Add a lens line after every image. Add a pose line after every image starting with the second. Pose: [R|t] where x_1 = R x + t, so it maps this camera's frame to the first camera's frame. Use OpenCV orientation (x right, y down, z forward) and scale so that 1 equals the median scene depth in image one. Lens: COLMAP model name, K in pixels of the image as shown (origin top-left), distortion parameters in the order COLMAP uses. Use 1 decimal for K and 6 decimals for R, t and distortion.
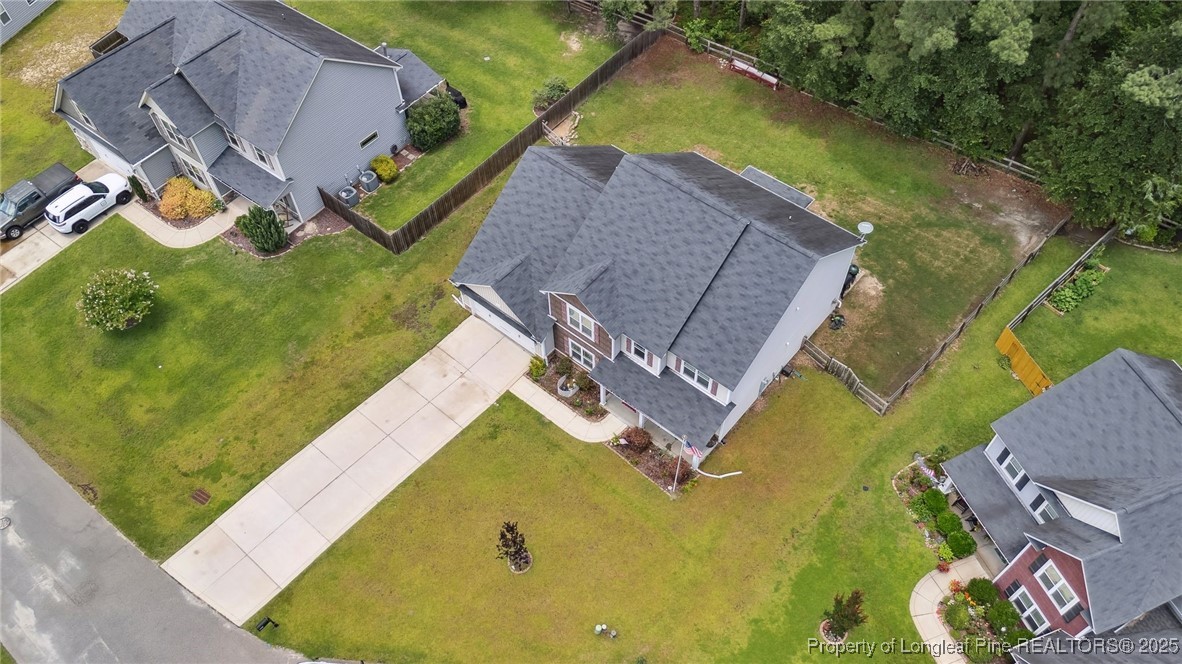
lens RADIAL K [[871.3, 0, 591.0], [0, 871.3, 332.0], [0, 0, 1]] dist [0.117389, -0.169889]
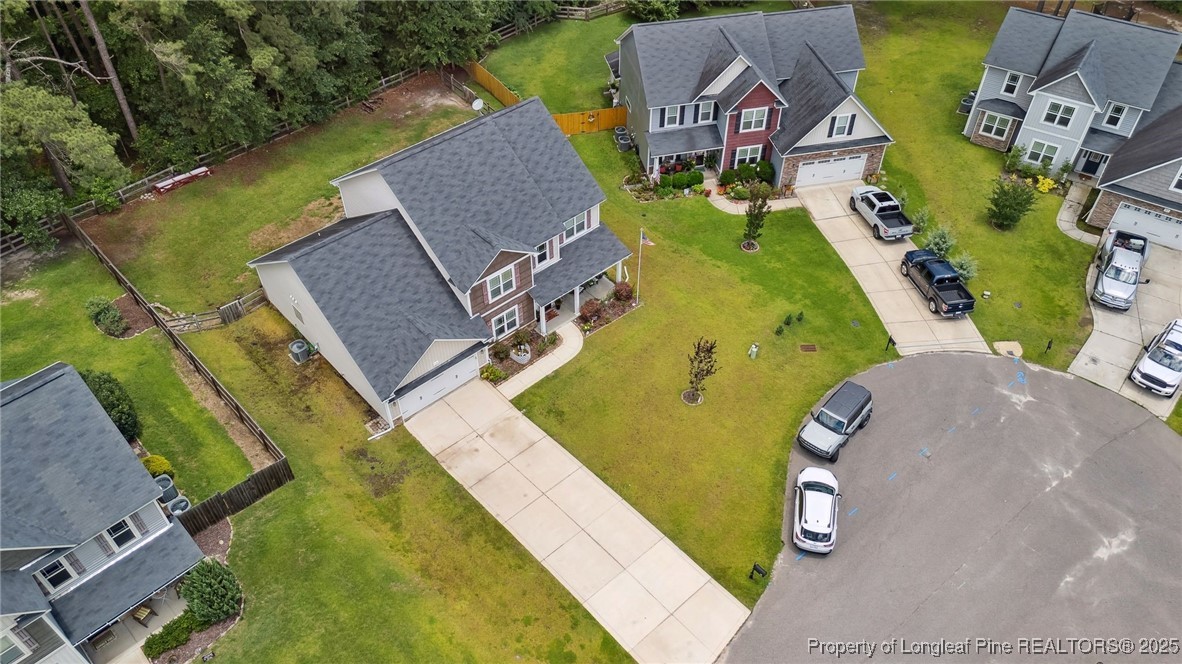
lens RADIAL K [[871.3, 0, 591.0], [0, 871.3, 332.0], [0, 0, 1]] dist [0.117389, -0.169889]
pose [[0.138118, -0.685420, 0.714929, -0.742421], [0.795547, 0.506745, 0.332136, -0.230161], [-0.589939, 0.522886, 0.615274, 0.294310]]
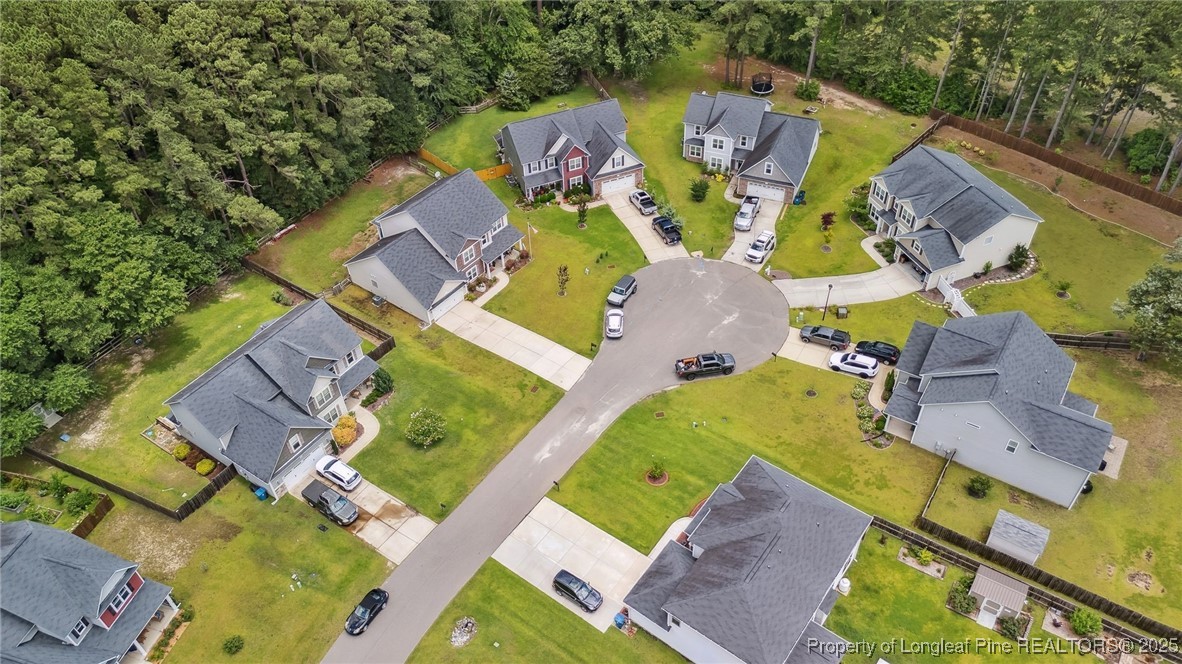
lens RADIAL K [[871.3, 0, 591.0], [0, 871.3, 332.0], [0, 0, 1]] dist [0.117389, -0.169889]
pose [[-0.047110, -0.674997, 0.736315, -1.769141], [0.821413, 0.393263, 0.413067, -0.587458], [-0.568385, 0.624279, 0.535924, -0.293107]]
